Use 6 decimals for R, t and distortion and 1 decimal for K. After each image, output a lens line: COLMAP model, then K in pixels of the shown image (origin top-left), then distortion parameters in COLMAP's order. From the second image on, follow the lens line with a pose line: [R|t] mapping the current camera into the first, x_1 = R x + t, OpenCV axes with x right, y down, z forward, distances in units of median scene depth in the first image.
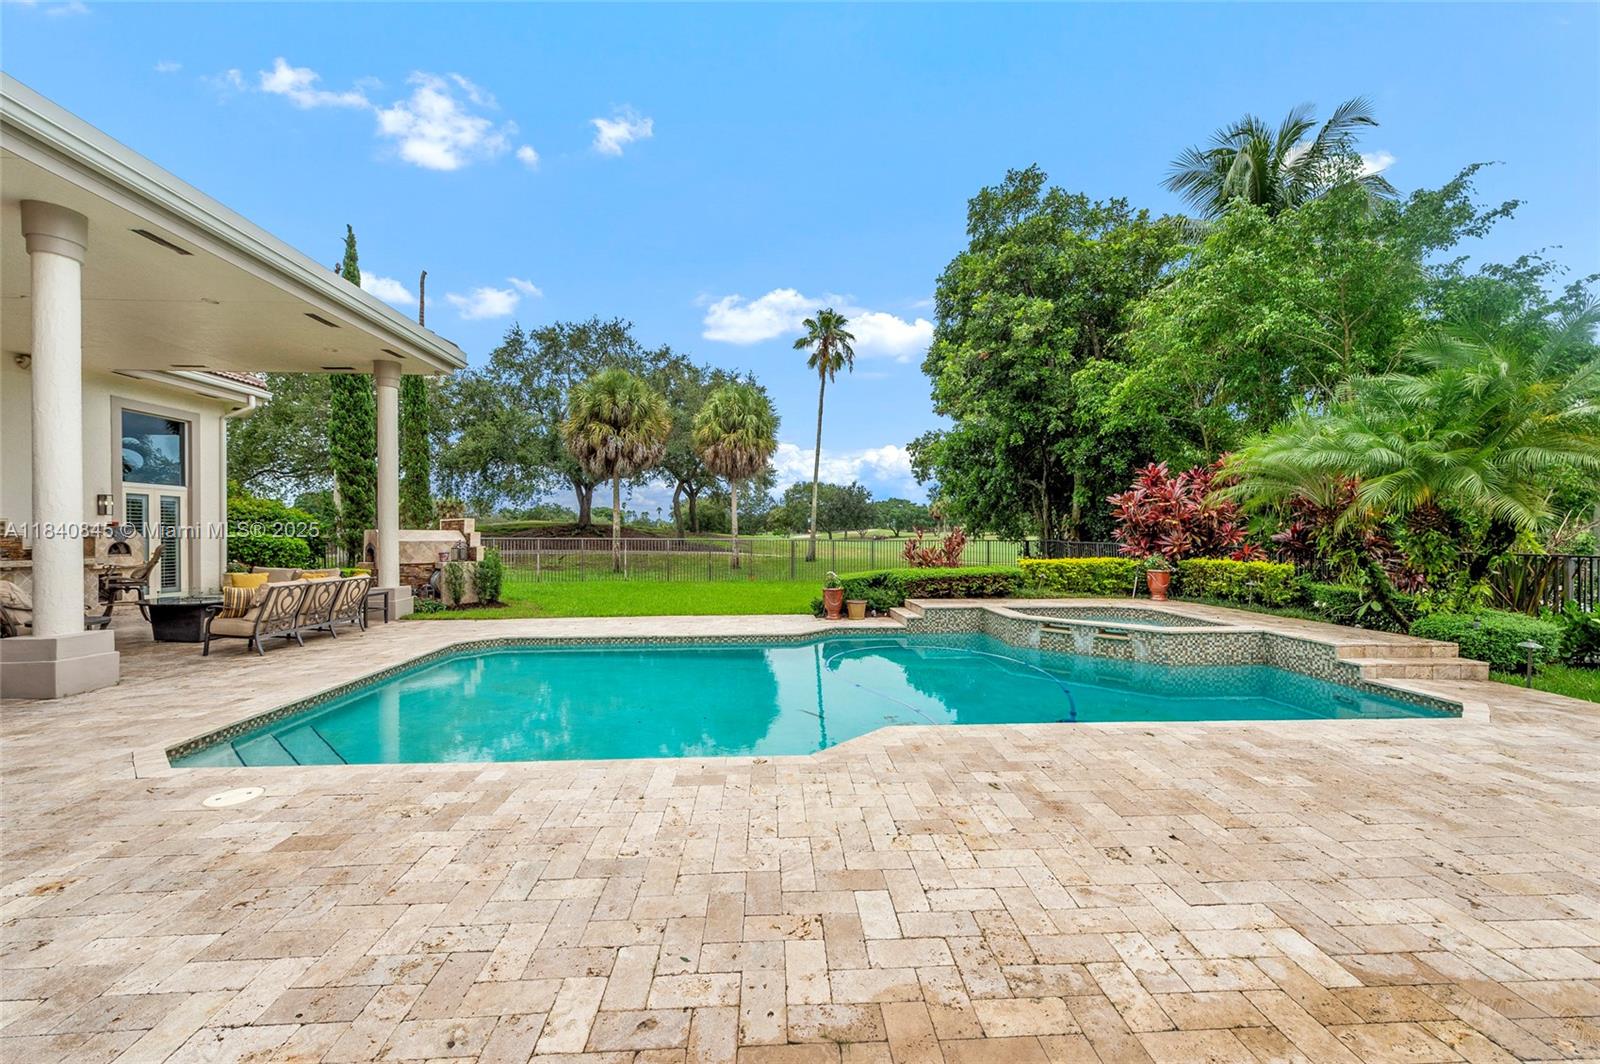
lens RADIAL K [[619.5, 0, 801.8], [0, 619.5, 546.5], [0, 0, 1]] dist [0.001823, -0.000031]
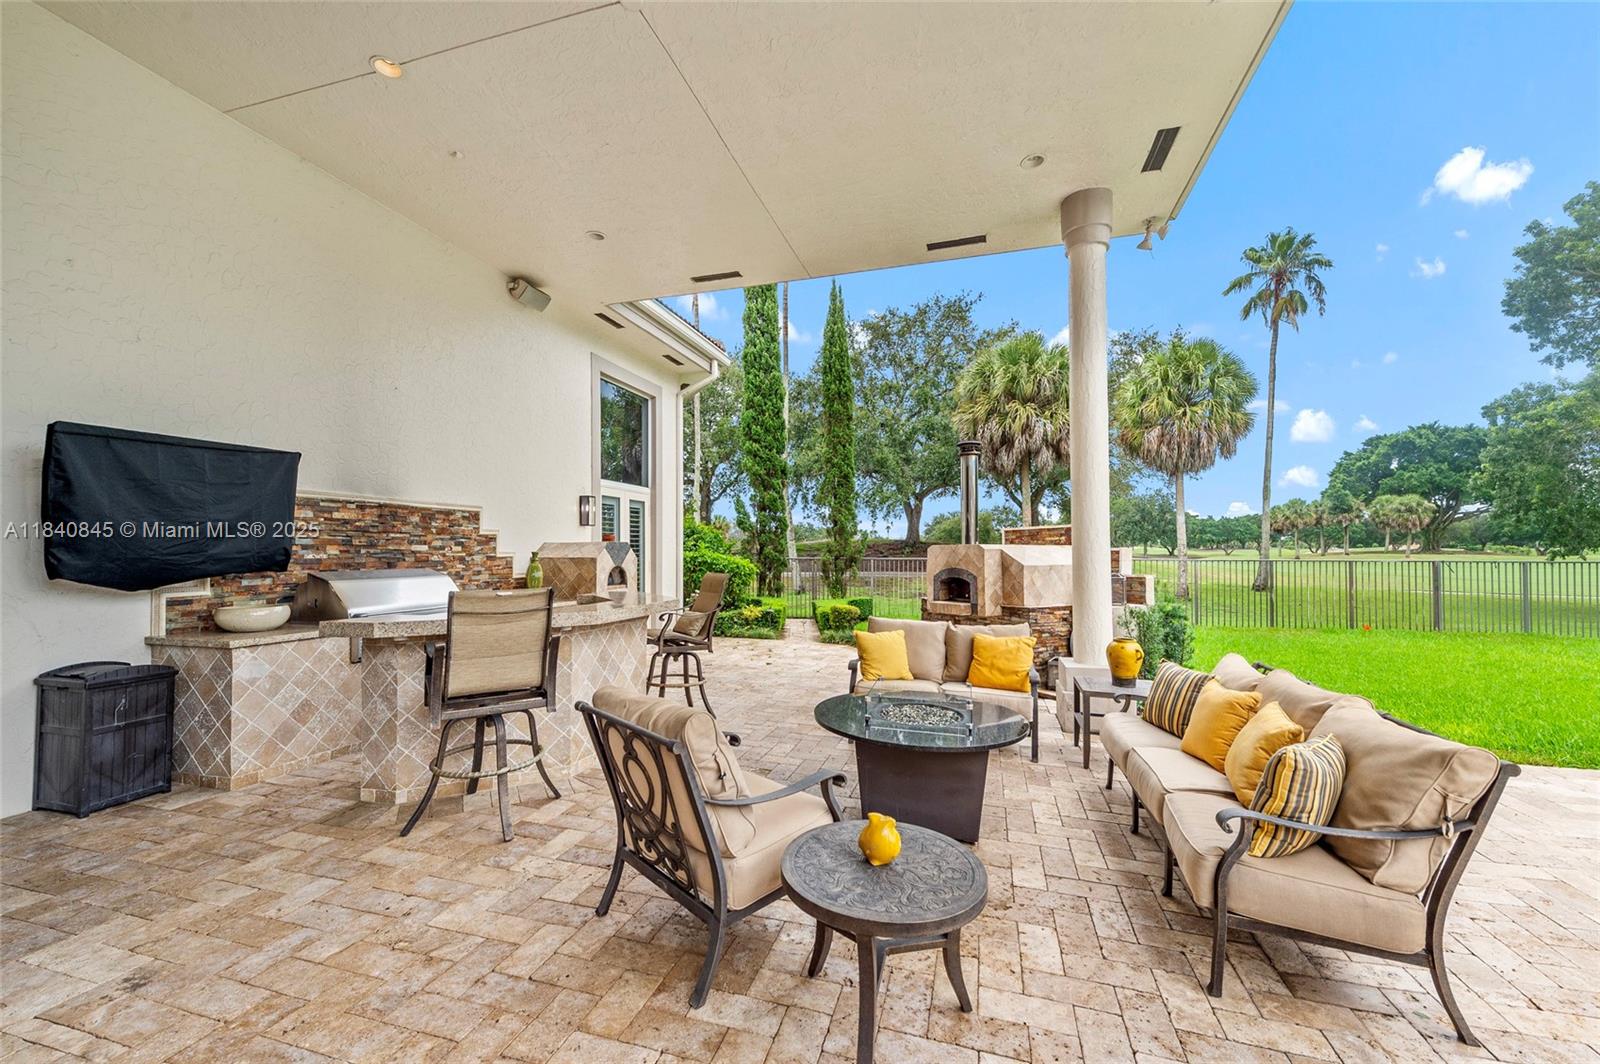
lens RADIAL K [[628.6, 0, 799.7], [0, 628.6, 552.7], [0, 0, 1]] dist [0.015507, -0.000004]
pose [[0.941050, -0.003023, -0.338255, -0.698878], [-0.003693, 0.999809, -0.019211, -0.009010], [0.338248, 0.019327, 0.940858, 0.448807]]
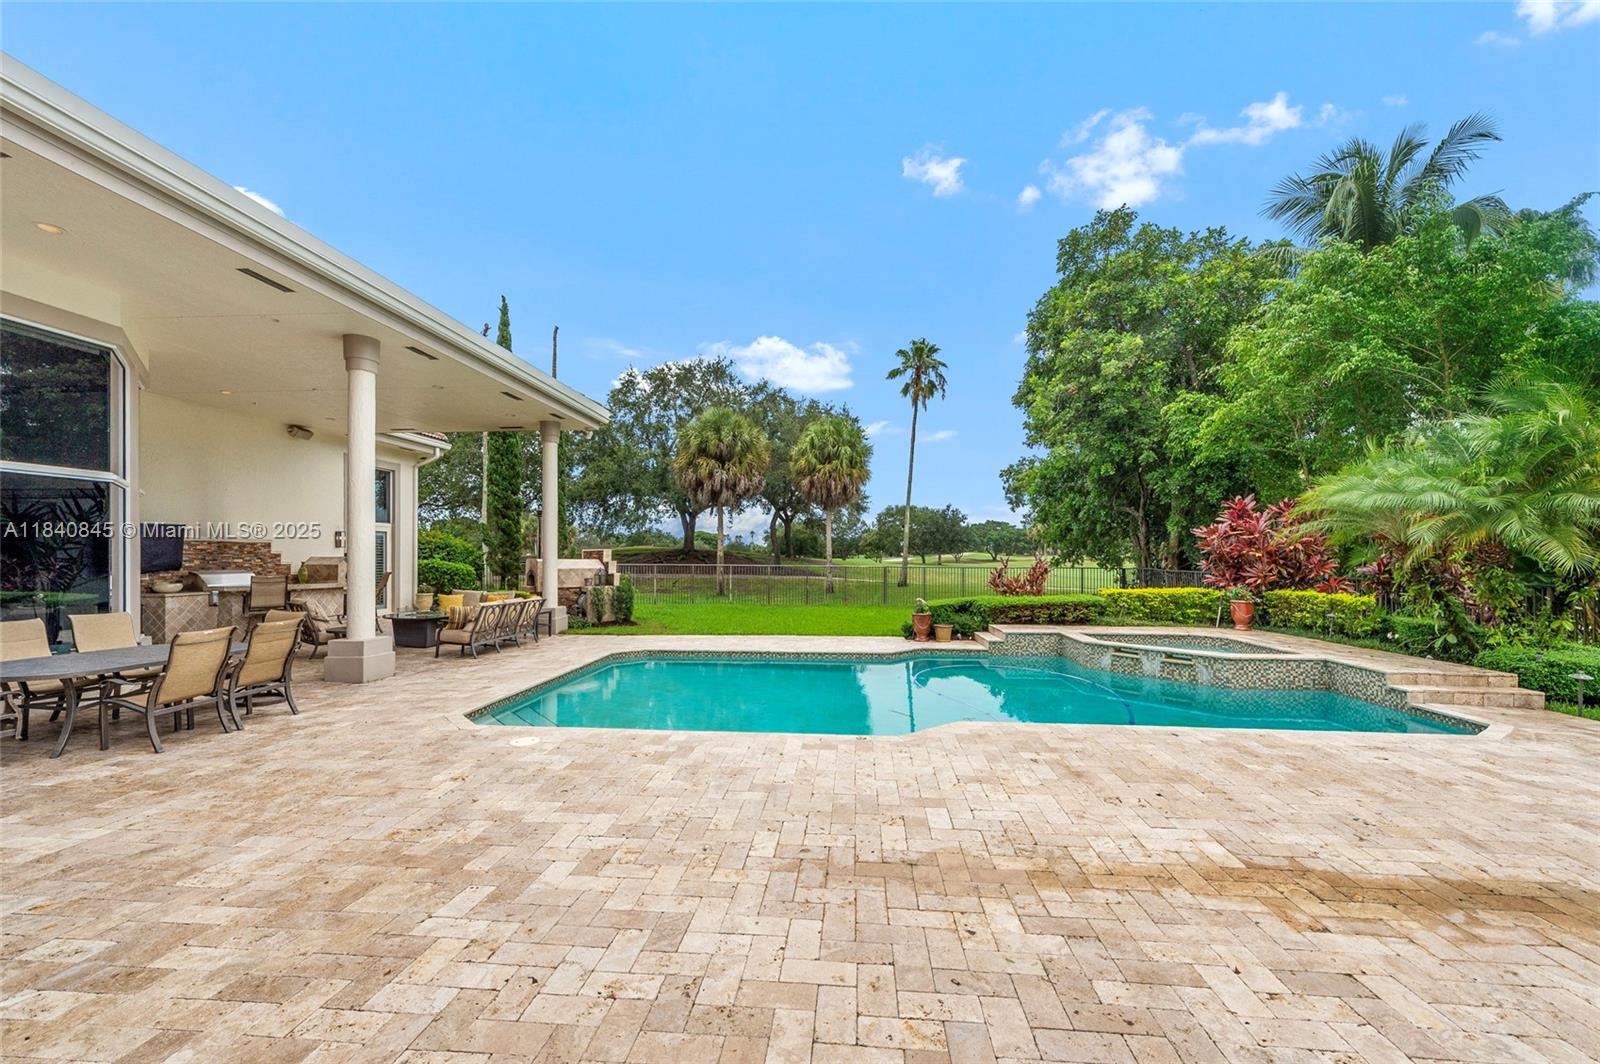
lens RADIAL K [[626.6, 0, 800.7], [0, 626.6, 566.6], [0, 0, 1]] dist [0.007101, -0.000370]
pose [[0.989040, 0.003853, -0.147597, 0.001319], [-0.004585, 0.999979, -0.004615, -0.009973], [0.147576, 0.005241, 0.989037, -0.140965]]
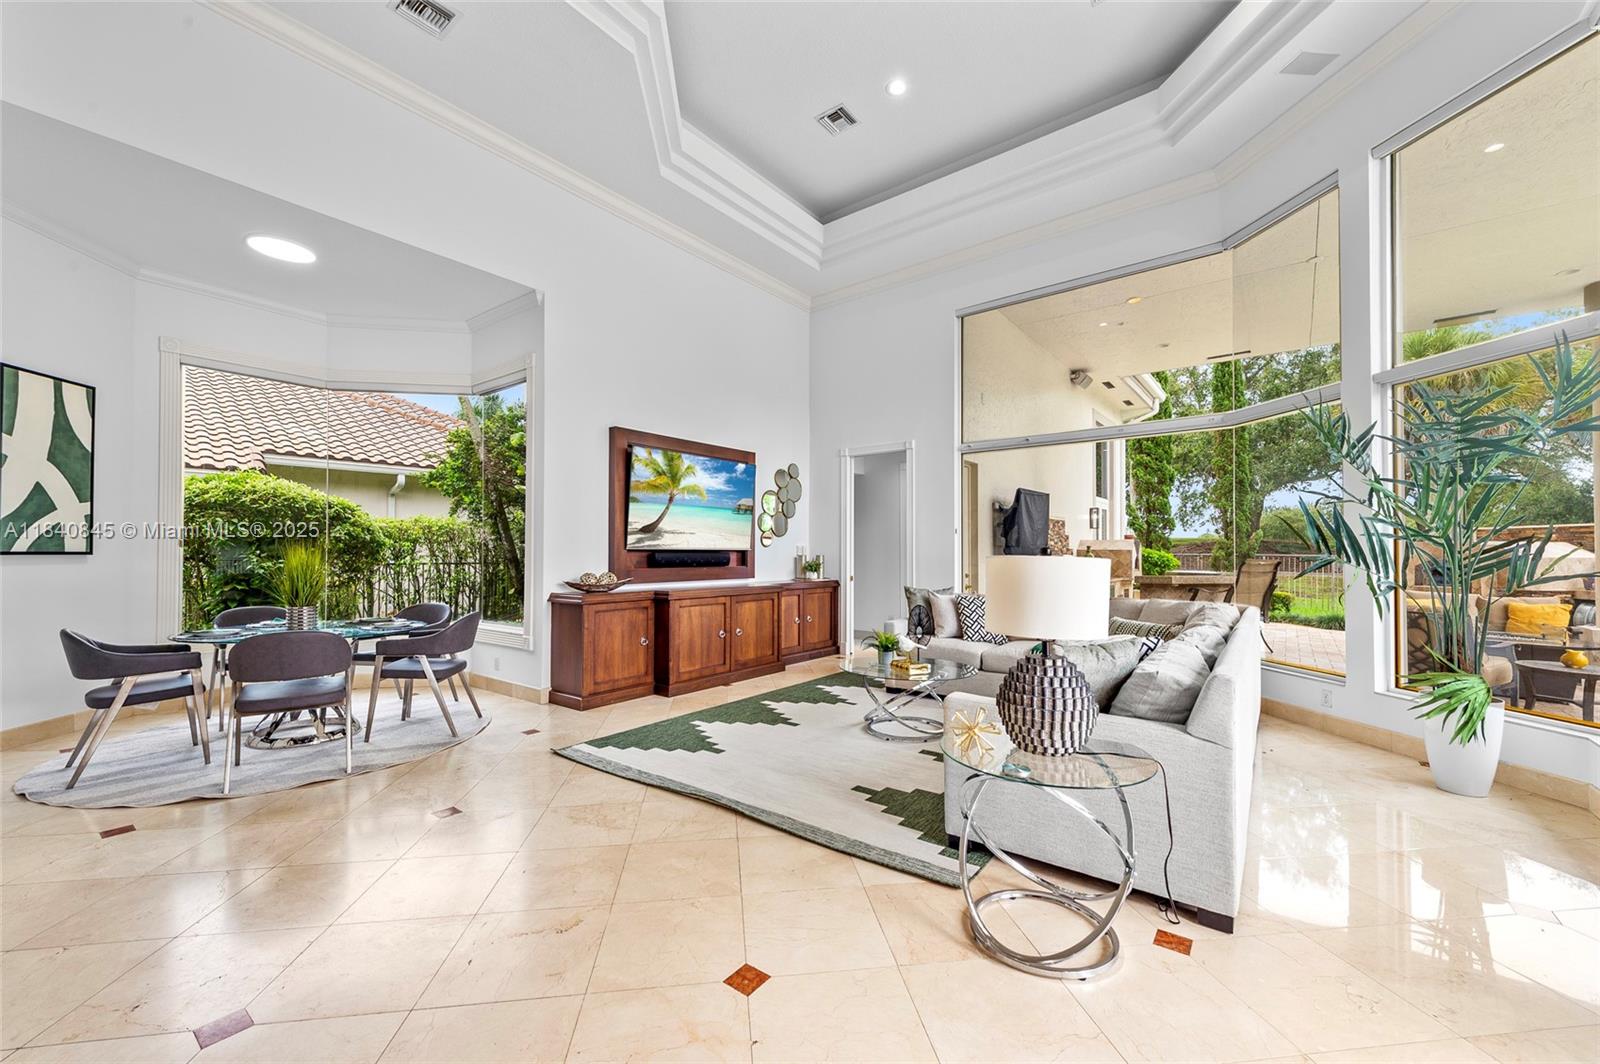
lens RADIAL K [[628.6, 0, 799.7], [0, 628.6, 552.7], [0, 0, 1]] dist [0.015507, -0.000004]
pose [[0.752143, 0.000099, -0.659000, -0.848014], [-0.011458, 0.999851, -0.012928, 0.006231], [0.658901, 0.017274, 0.752031, -0.061665]]
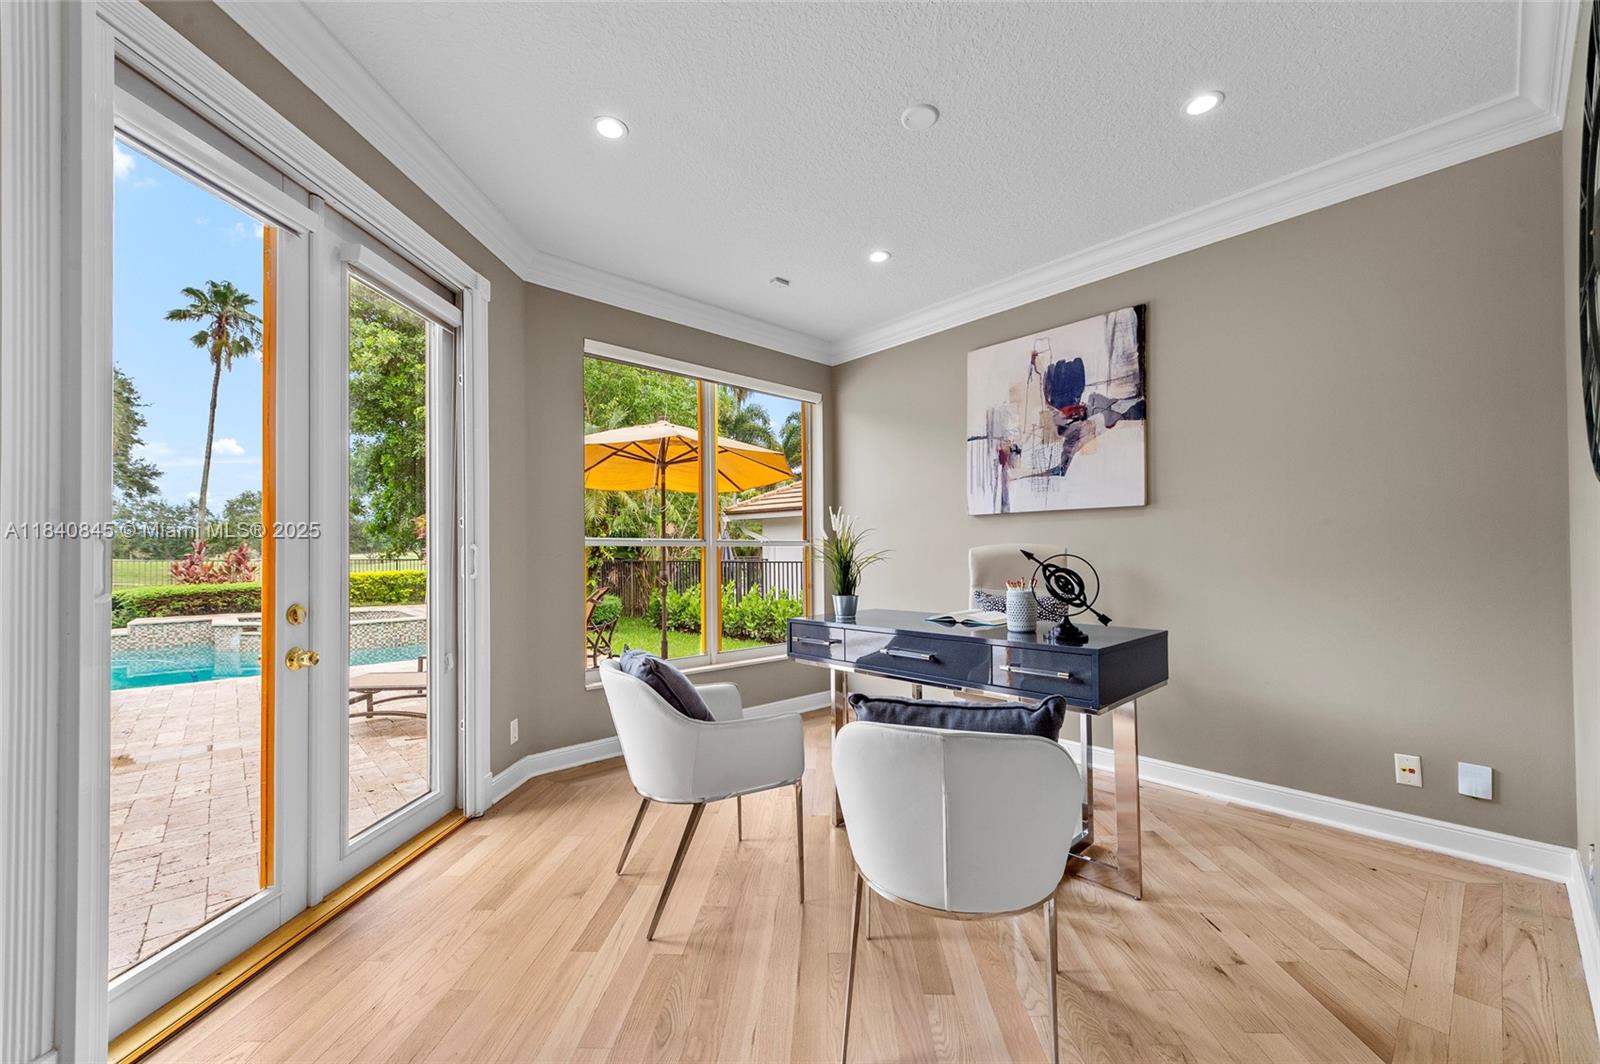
lens RADIAL K [[628.6, 0, 799.7], [0, 628.6, 552.7], [0, 0, 1]] dist [0.015507, -0.000004]
pose [[0.783991, -0.002067, 0.620768, 0.347047], [0.019510, 0.999582, -0.021312, 0.025572], [-0.620465, 0.028820, 0.783704, -0.379795]]
